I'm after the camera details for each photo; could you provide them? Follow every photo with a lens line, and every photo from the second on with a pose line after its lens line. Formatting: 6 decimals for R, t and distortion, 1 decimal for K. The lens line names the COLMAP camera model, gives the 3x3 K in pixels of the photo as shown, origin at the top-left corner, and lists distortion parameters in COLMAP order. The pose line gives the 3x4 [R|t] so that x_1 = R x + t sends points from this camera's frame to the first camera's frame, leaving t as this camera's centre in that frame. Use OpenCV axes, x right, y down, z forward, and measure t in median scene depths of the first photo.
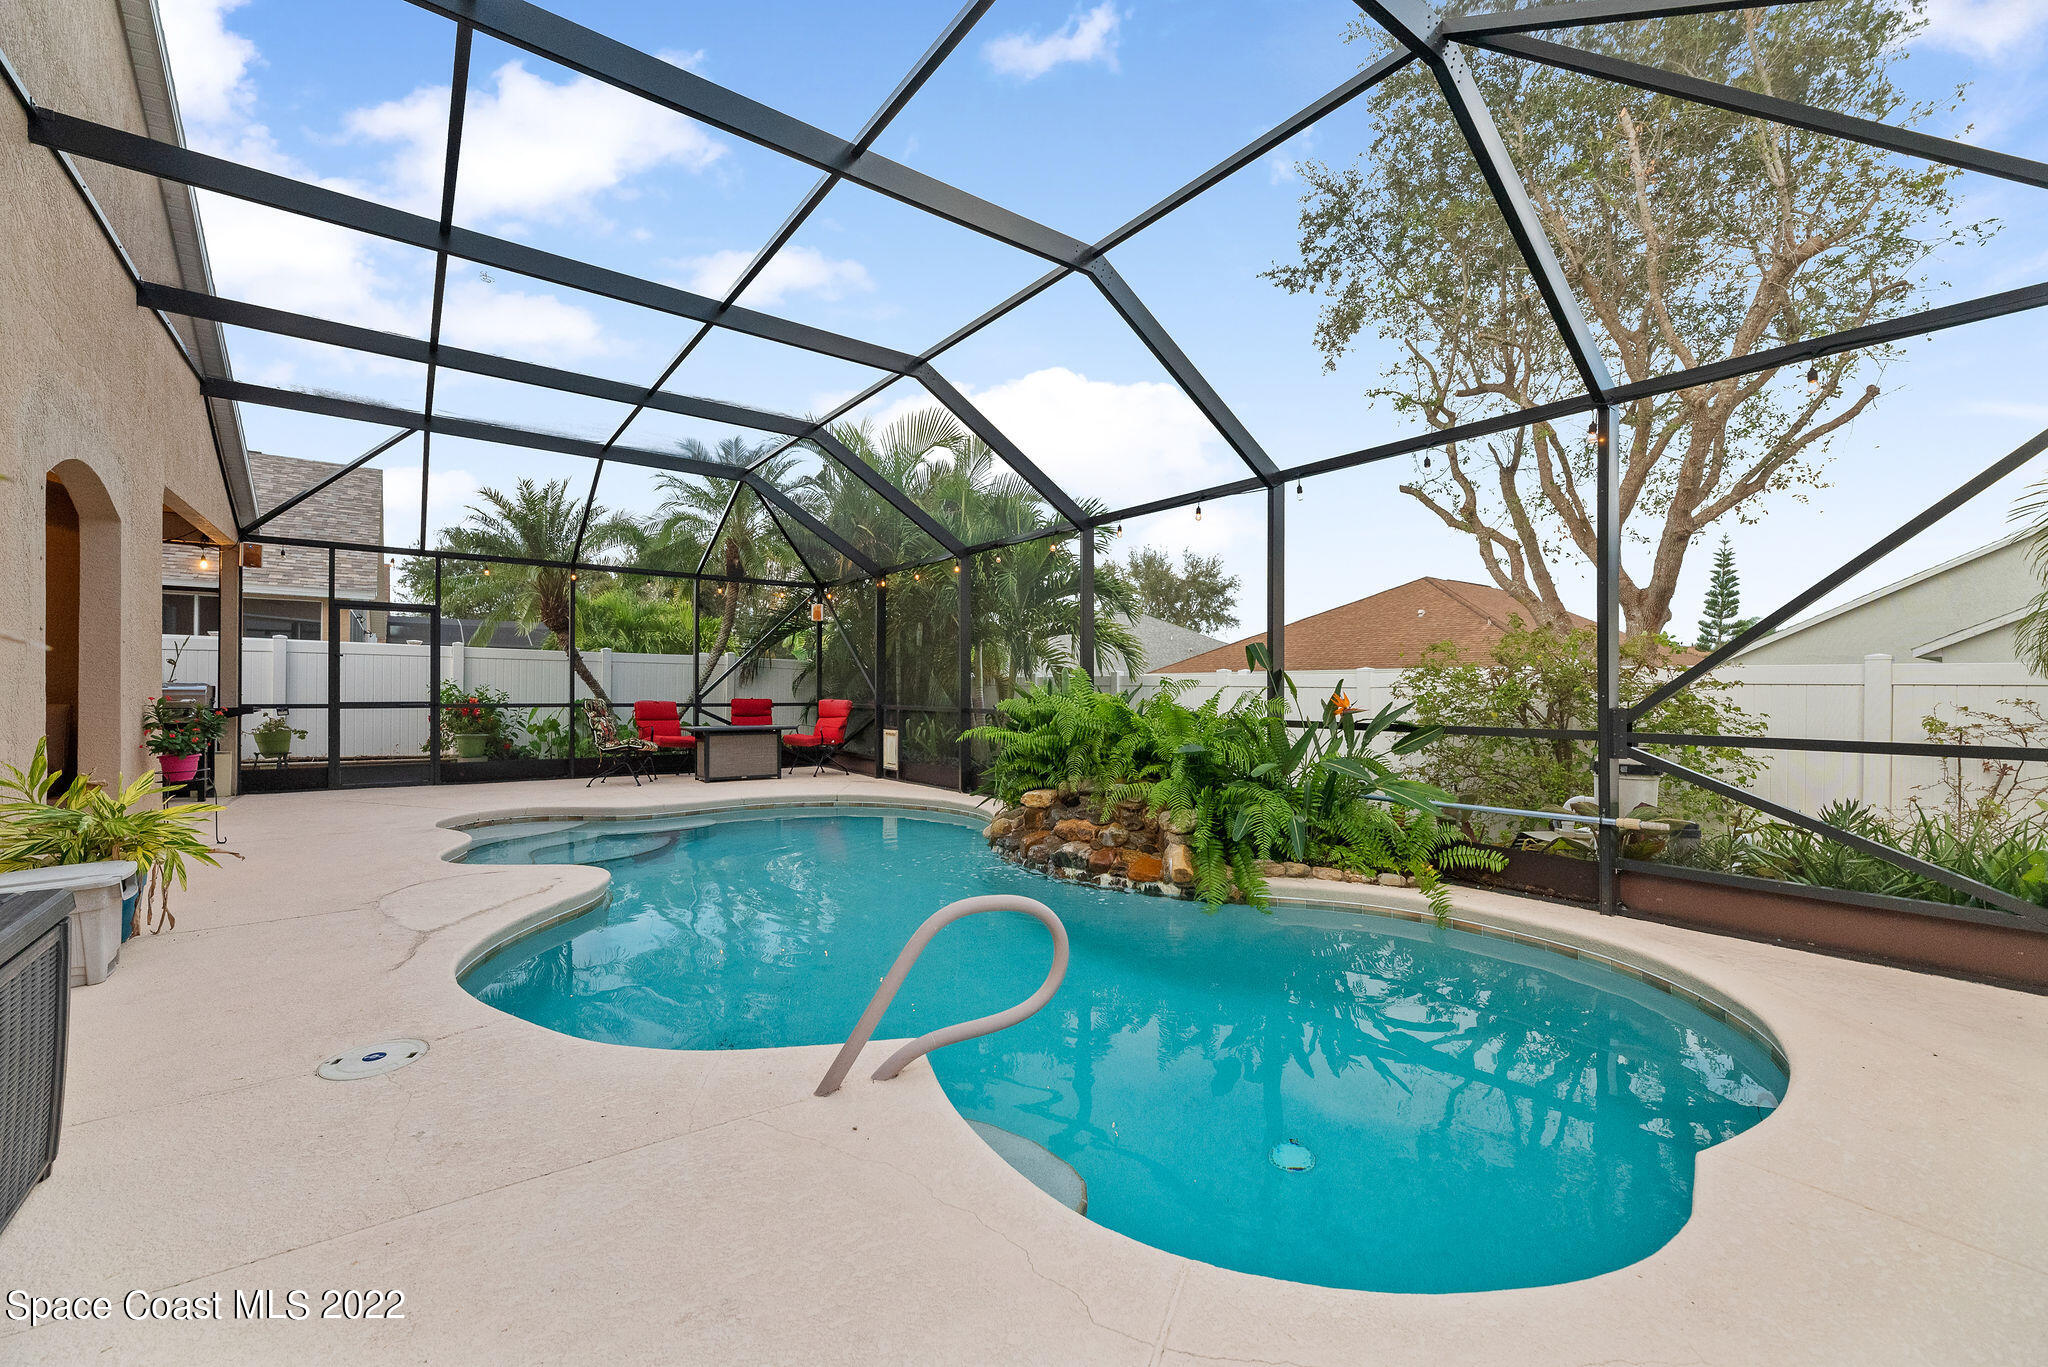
lens RADIAL K [[842.8, 0, 990.0], [0, 842.8, 692.5], [0, 0, 1]] dist [0.002189, 0.000208]
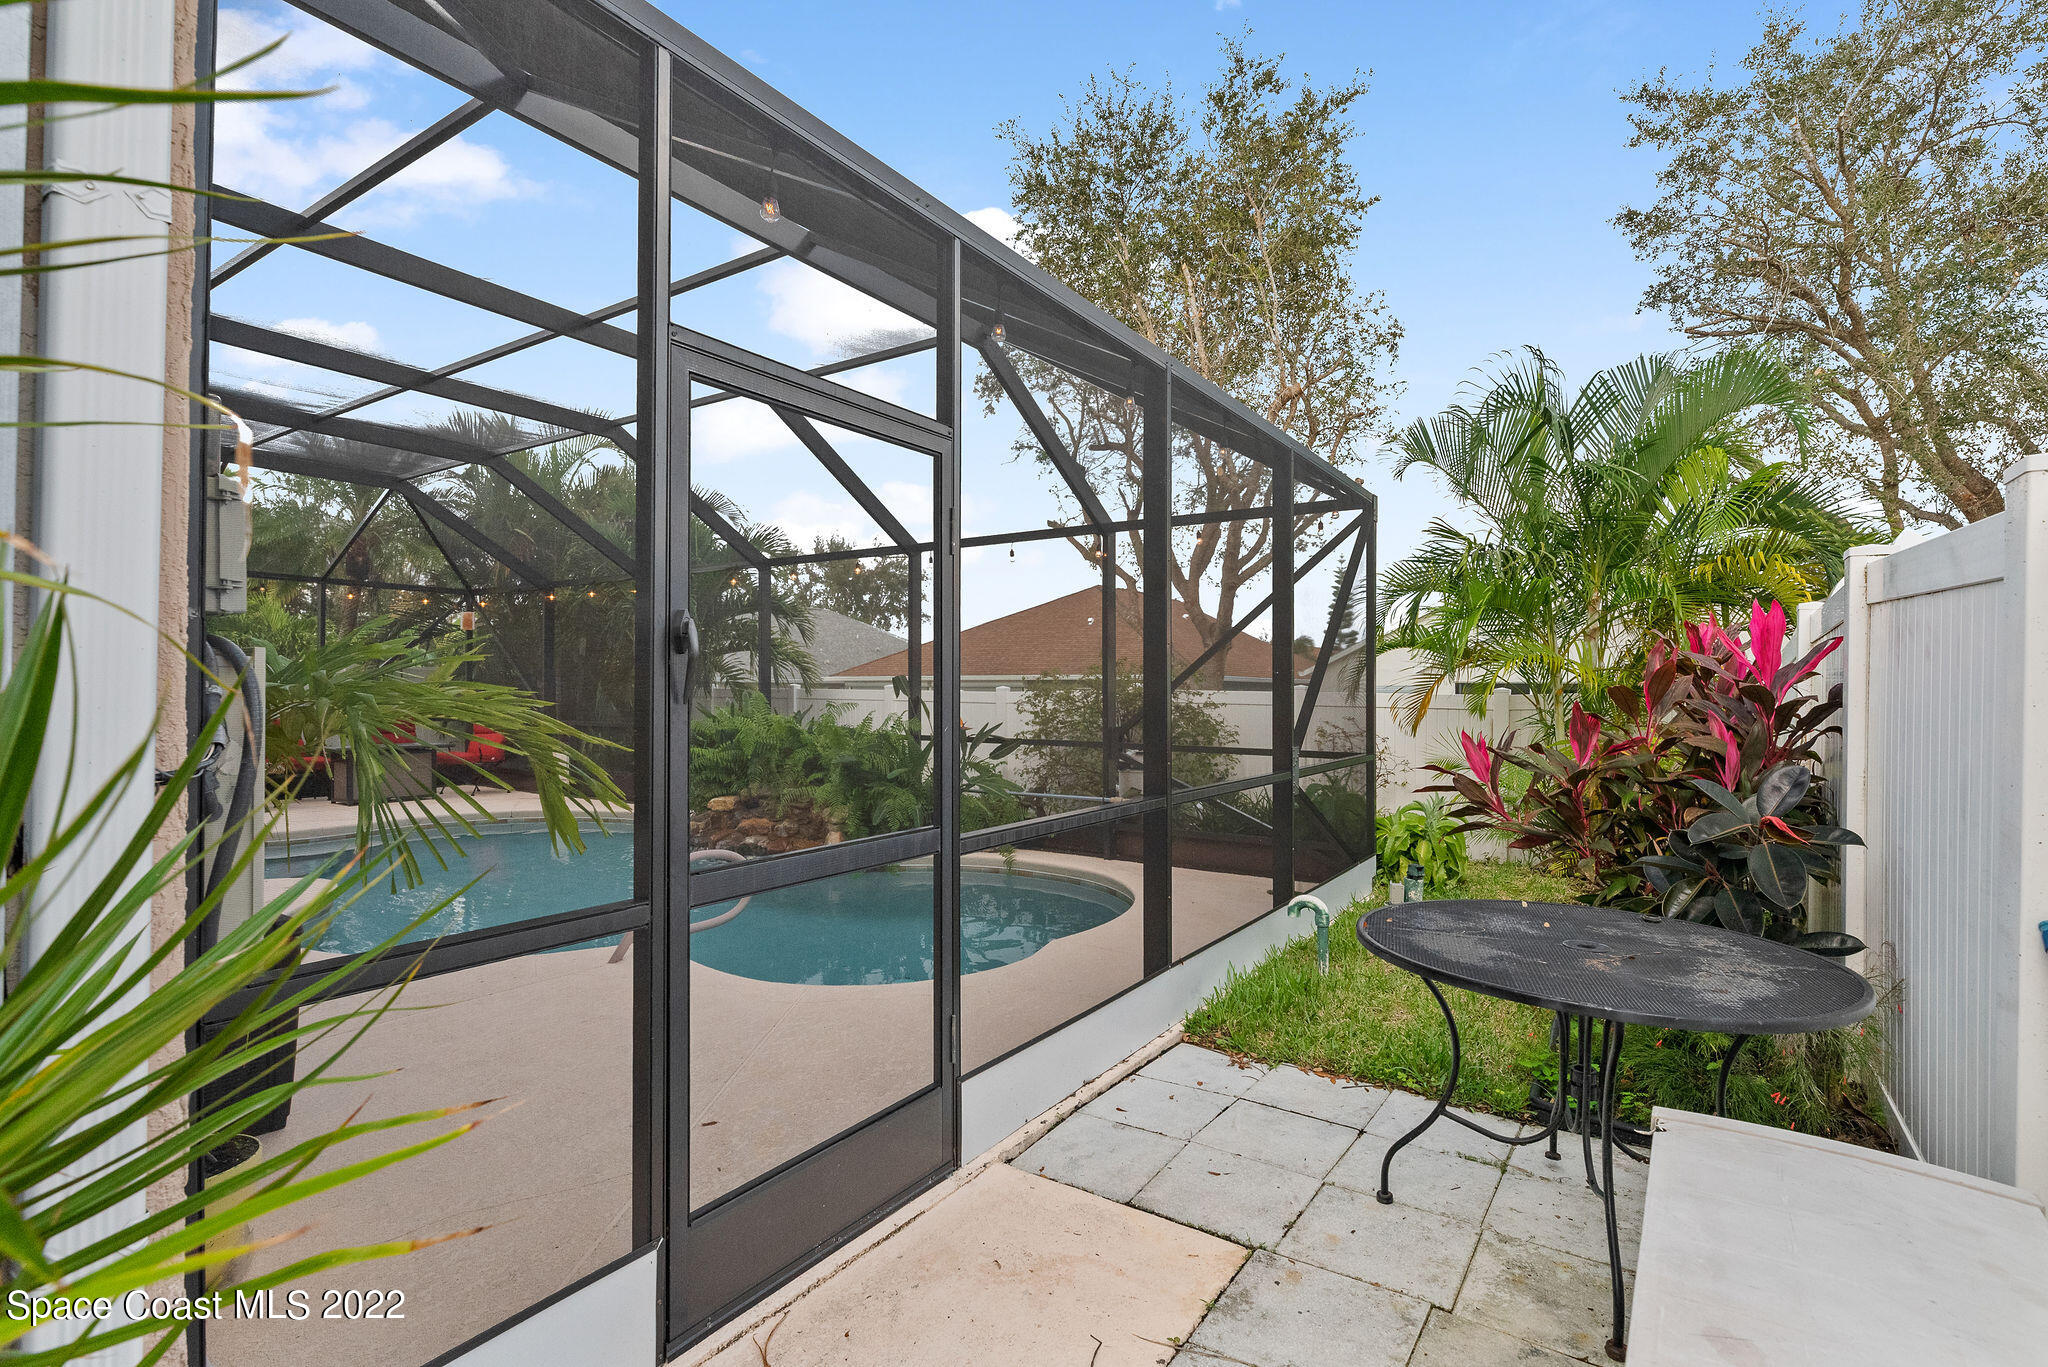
lens RADIAL K [[966.0, 0, 1024.0], [0, 966.0, 683.5], [0, 0, 1]] dist [0.001353, -0.000106]
pose [[0.929322, 0.003042, 0.369257, -0.053096], [-0.000140, 0.999969, -0.007886, -0.034039], [-0.369269, 0.007276, 0.929294, -0.437348]]
